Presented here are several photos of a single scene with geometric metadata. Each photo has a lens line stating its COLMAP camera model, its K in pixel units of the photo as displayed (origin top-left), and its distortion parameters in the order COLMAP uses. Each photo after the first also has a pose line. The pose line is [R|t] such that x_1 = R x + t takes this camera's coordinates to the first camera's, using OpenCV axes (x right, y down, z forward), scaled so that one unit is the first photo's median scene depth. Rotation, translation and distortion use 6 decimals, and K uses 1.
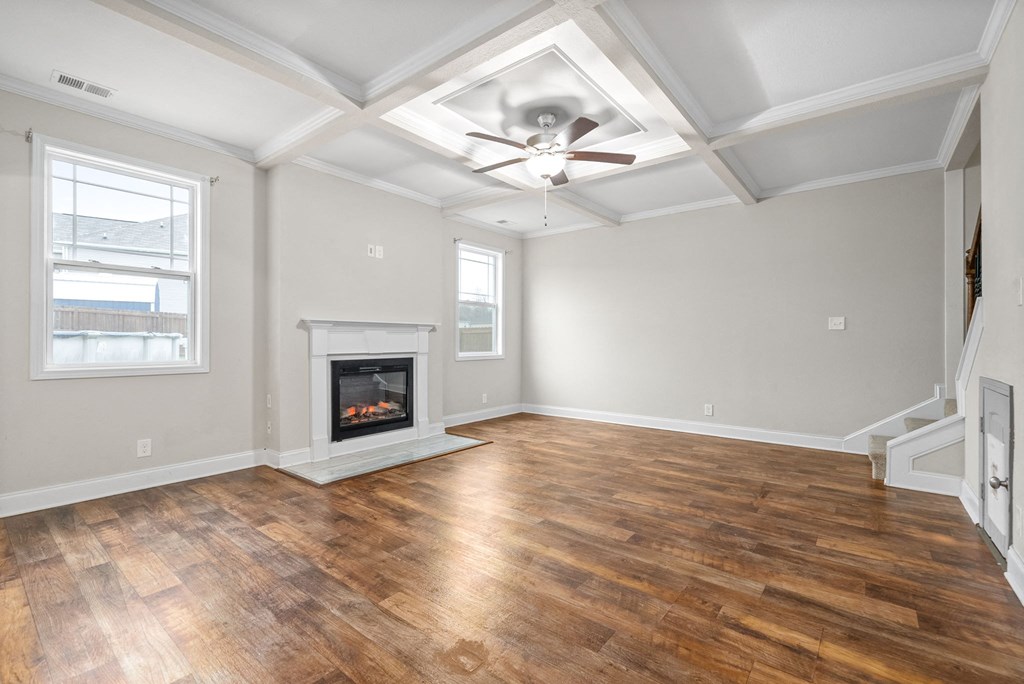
lens RADIAL K [[450.4, 0, 544.9], [0, 450.4, 337.3], [0, 0, 1]] dist [0.001048, 0.000165]
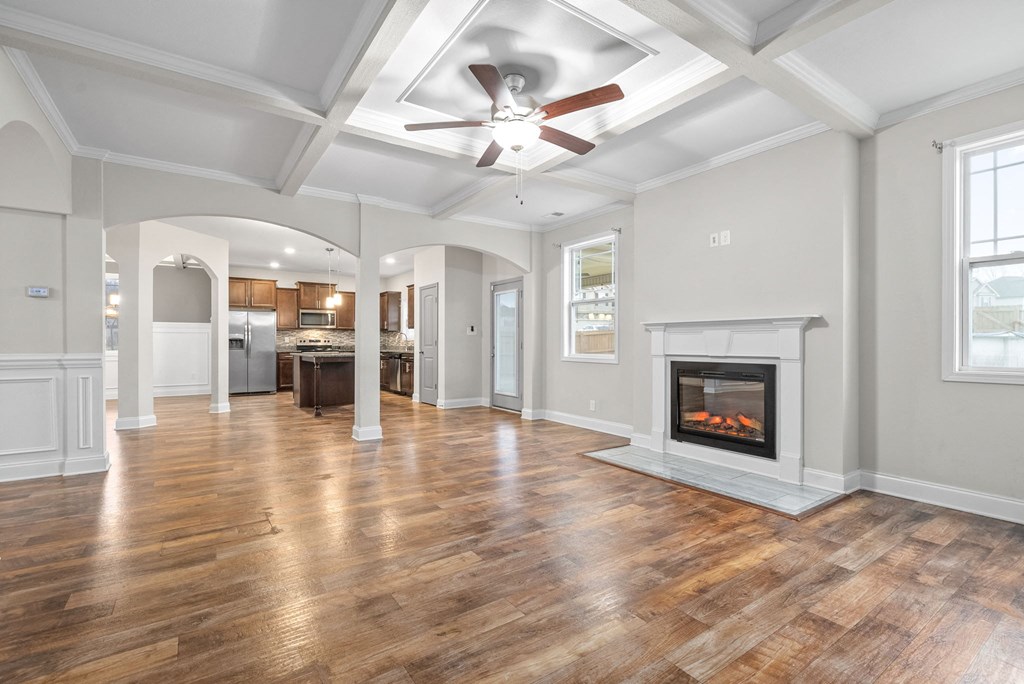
lens RADIAL K [[455.0, 0, 511.8], [0, 455.0, 331.7], [0, 0, 1]] dist [0.000178, -0.000489]
pose [[-0.330565, -0.024252, -0.943472, 0.627050], [0.007345, 0.999573, -0.028267, 0.011570], [0.943755, -0.016274, -0.330246, 0.980187]]
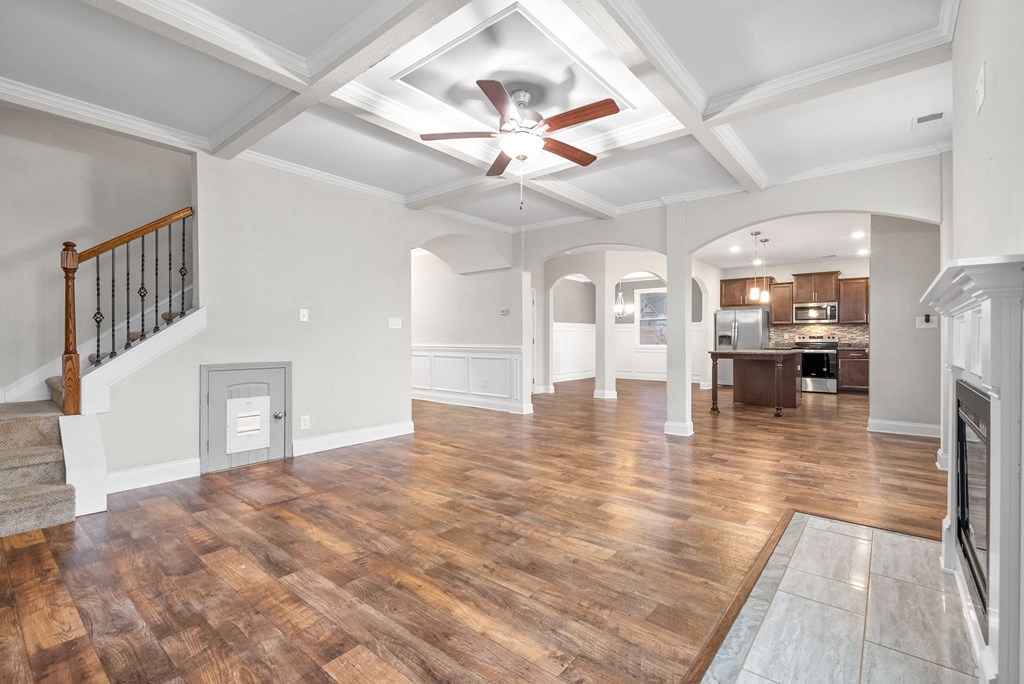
lens RADIAL K [[462.2, 0, 528.3], [0, 462.2, 343.0], [0, 0, 1]] dist [-0.002608, 0.000296]
pose [[-0.999248, -0.002713, 0.038672, -0.037433], [-0.002643, 0.999995, 0.001844, 0.011160], [-0.038676, 0.001740, -0.999250, 1.482209]]
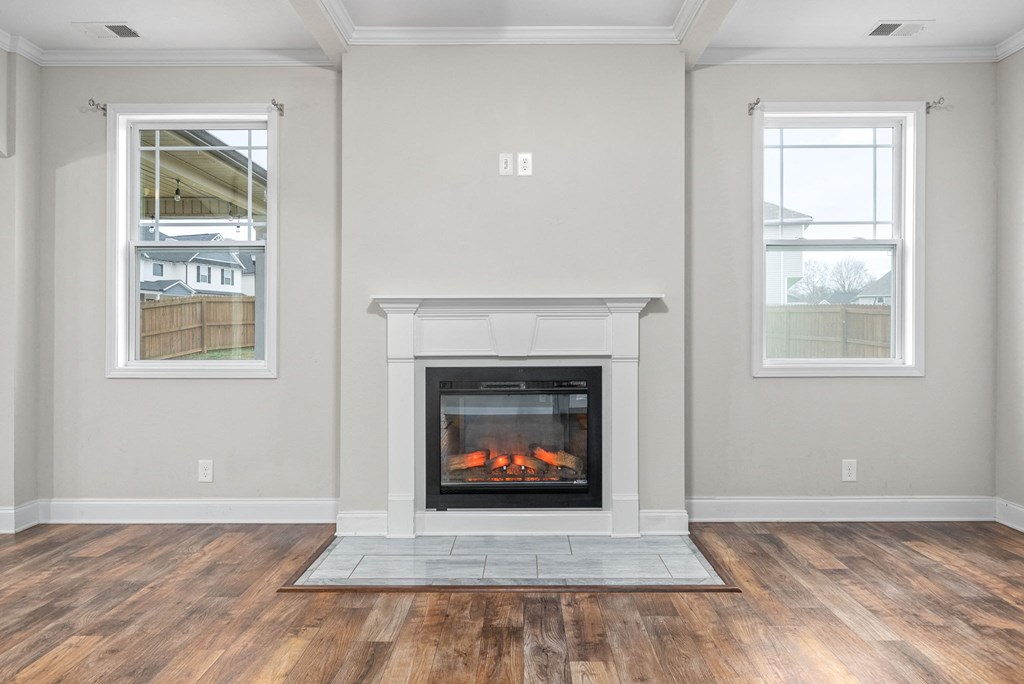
lens RADIAL K [[674.4, 0, 509.7], [0, 674.4, 326.5], [0, 0, 1]] dist [-0.004419, 0.001115]
pose [[0.583482, -0.006107, -0.812103, 0.282811], [0.009372, 0.999956, -0.000786, 0.001001], [0.812072, -0.007152, 0.583513, 0.572742]]
